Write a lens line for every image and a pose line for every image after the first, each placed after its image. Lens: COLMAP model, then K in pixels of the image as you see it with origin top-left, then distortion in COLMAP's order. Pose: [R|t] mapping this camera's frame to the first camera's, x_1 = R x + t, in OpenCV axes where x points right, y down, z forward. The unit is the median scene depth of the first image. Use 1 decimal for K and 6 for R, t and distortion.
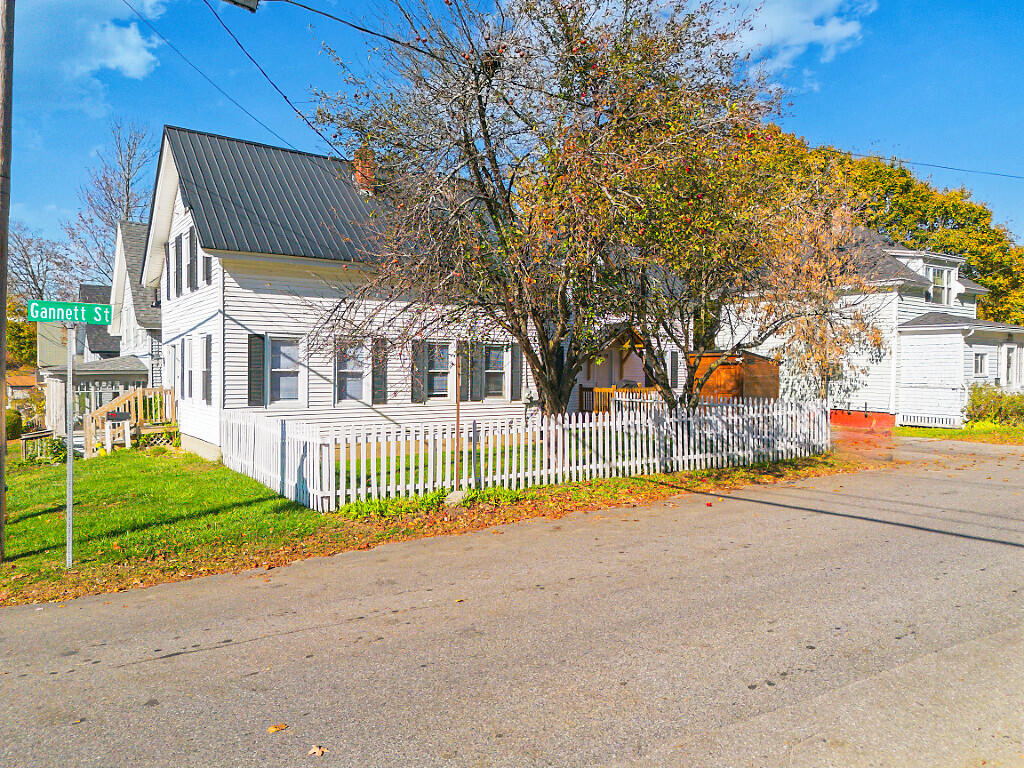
lens RADIAL K [[718.3, 0, 512.0], [0, 718.3, 384.0], [0, 0, 1]] dist [0.087166, -0.083430]
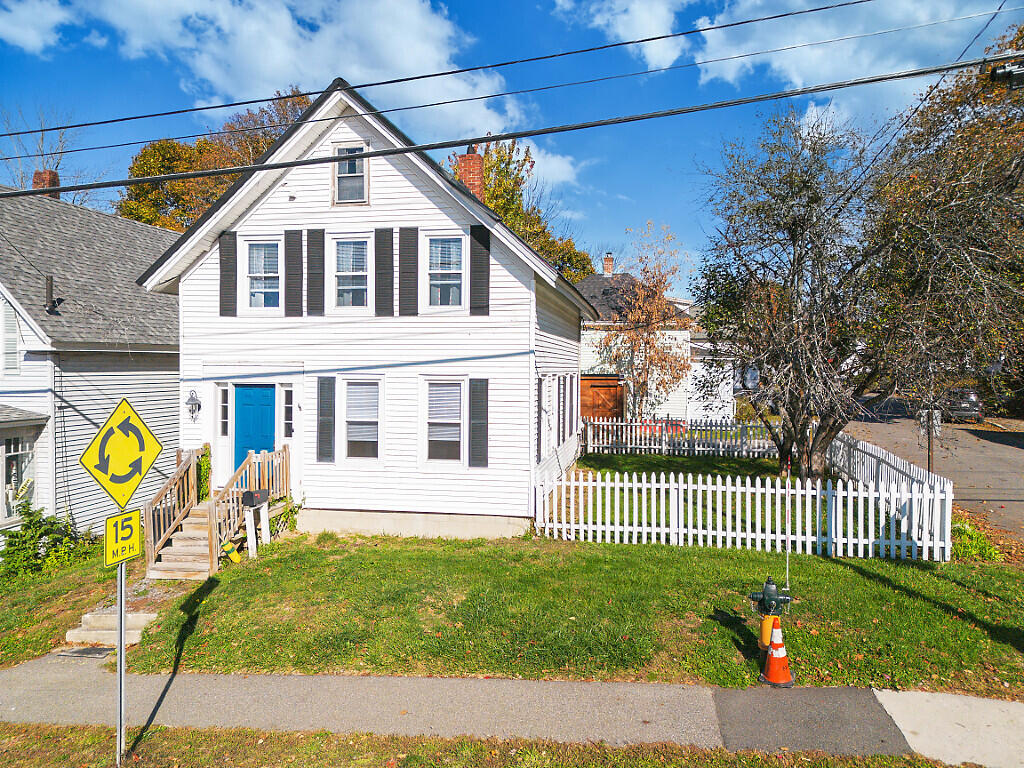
lens RADIAL K [[715.8, 0, 514.0], [0, 715.8, 380.6], [0, 0, 1]] dist [0.094277, -0.103549]
pose [[0.708247, -0.013645, 0.705833, -0.937023], [0.012529, 0.999899, 0.006758, -0.069861], [-0.705854, 0.004057, 0.708346, 0.420987]]
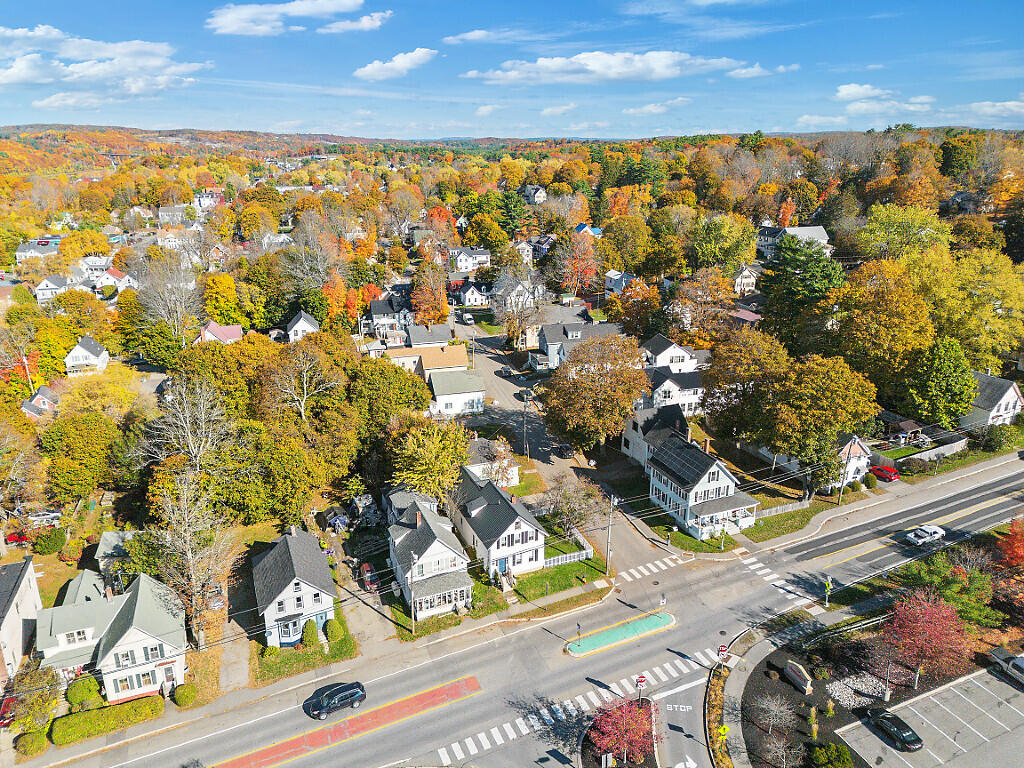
lens RADIAL K [[715.8, 0, 514.0], [0, 715.8, 380.6], [0, 0, 1]] dist [0.094277, -0.103549]
pose [[0.209562, -0.303951, 0.929353, -4.889800], [0.027104, 0.951898, 0.305213, -2.806760], [-0.977420, -0.038772, 0.207721, 0.130573]]
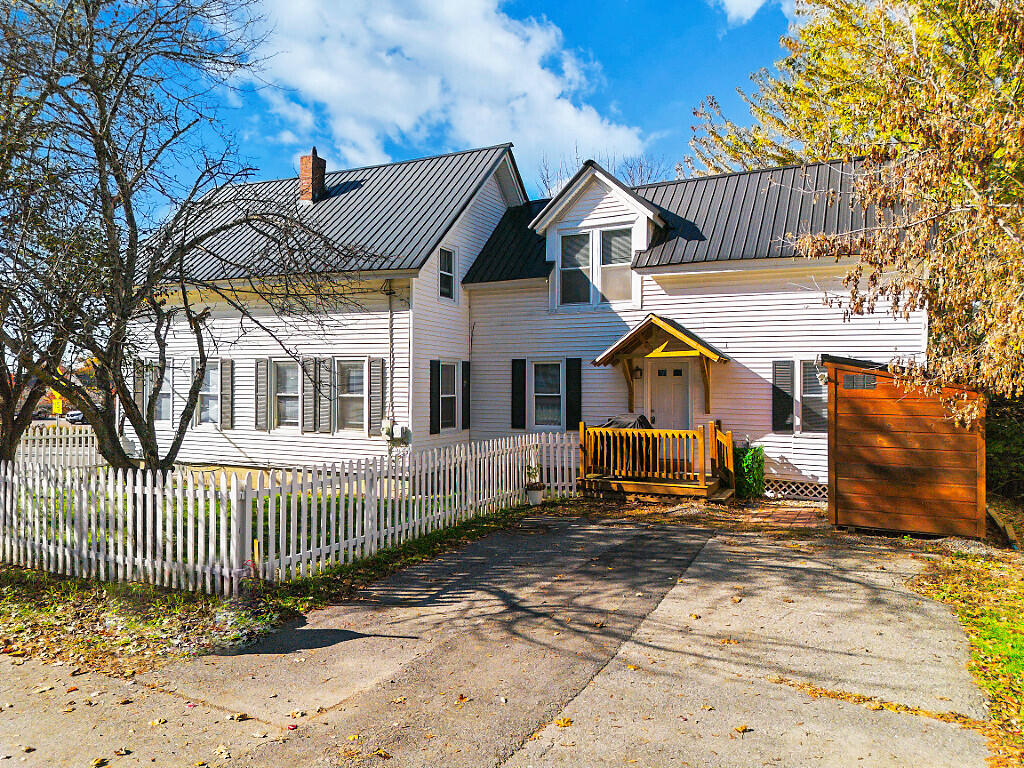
lens RADIAL K [[715.8, 0, 514.0], [0, 715.8, 380.6], [0, 0, 1]] dist [0.094277, -0.103549]
pose [[0.496014, -0.004302, -0.868304, 0.876016], [-0.022109, 0.999601, -0.017583, -0.028890], [0.868033, 0.027919, 0.495721, 0.919949]]
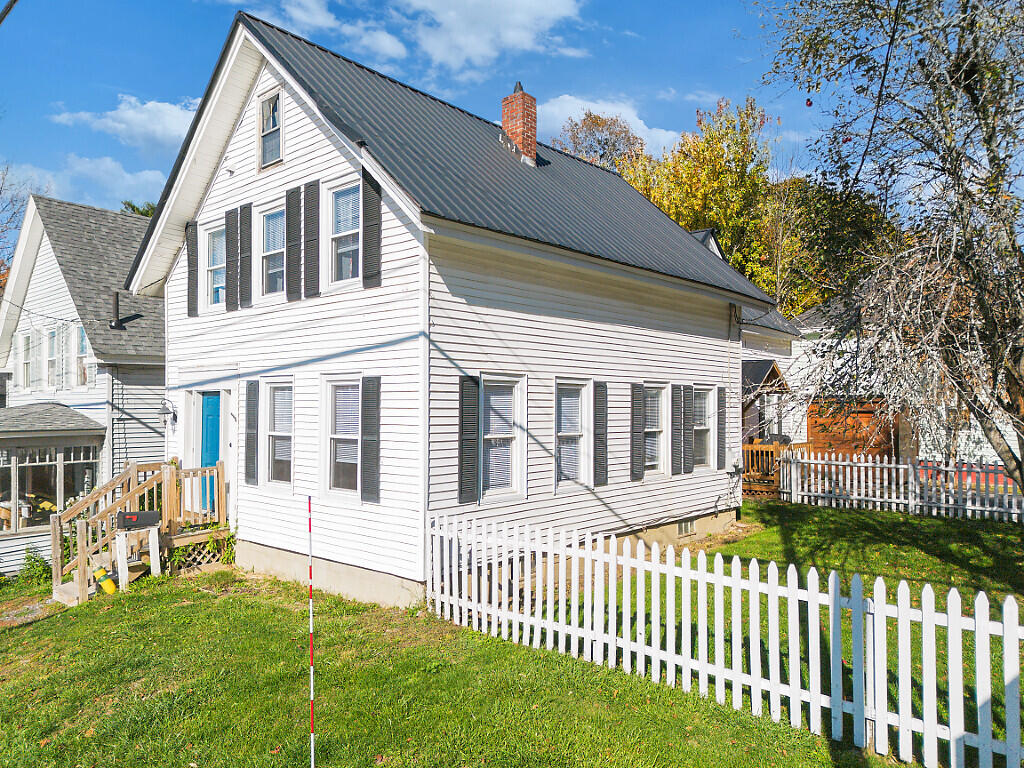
lens RADIAL K [[725.1, 0, 513.1], [0, 725.1, 406.0], [0, 0, 1]] dist [0.093736, -0.104221]
pose [[0.972091, -0.003658, 0.234576, -0.439298], [0.008386, 0.999781, -0.019161, -0.032910], [-0.234454, 0.020593, 0.971909, 0.427531]]
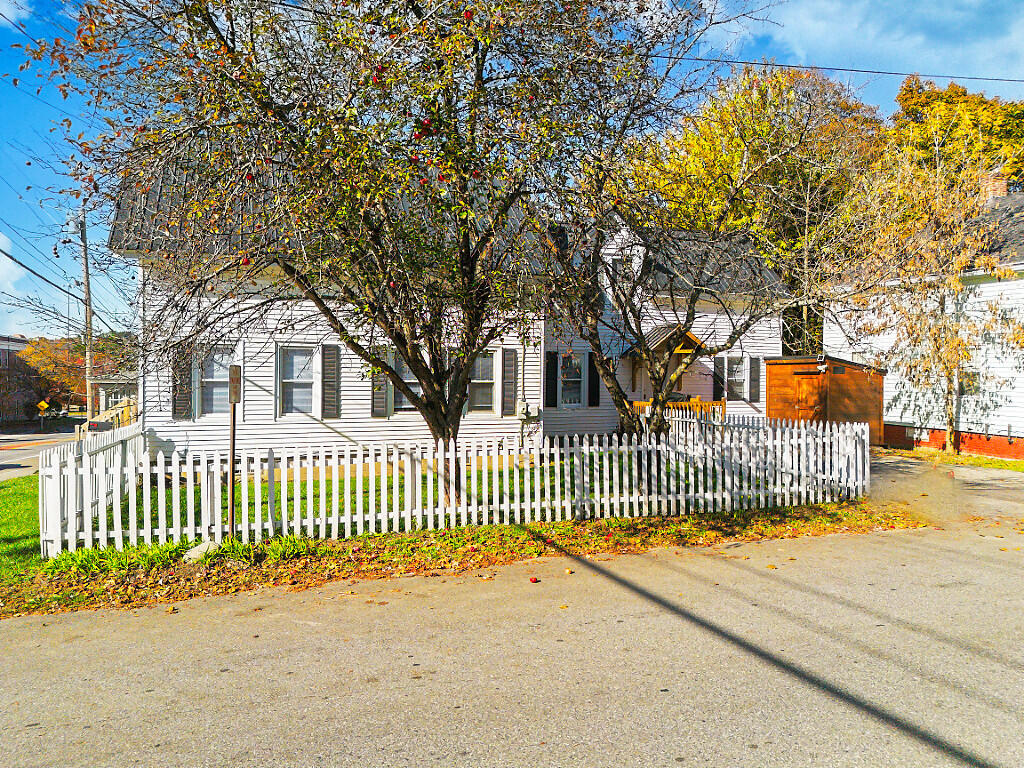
lens RADIAL K [[718.3, 0, 512.0], [0, 718.3, 384.0], [0, 0, 1]] dist [0.087166, -0.083430]
pose [[0.967042, 0.004946, -0.254568, 0.276643], [-0.007261, 0.999940, -0.008156, -0.009689], [0.254512, 0.009736, 0.967021, 0.211493]]
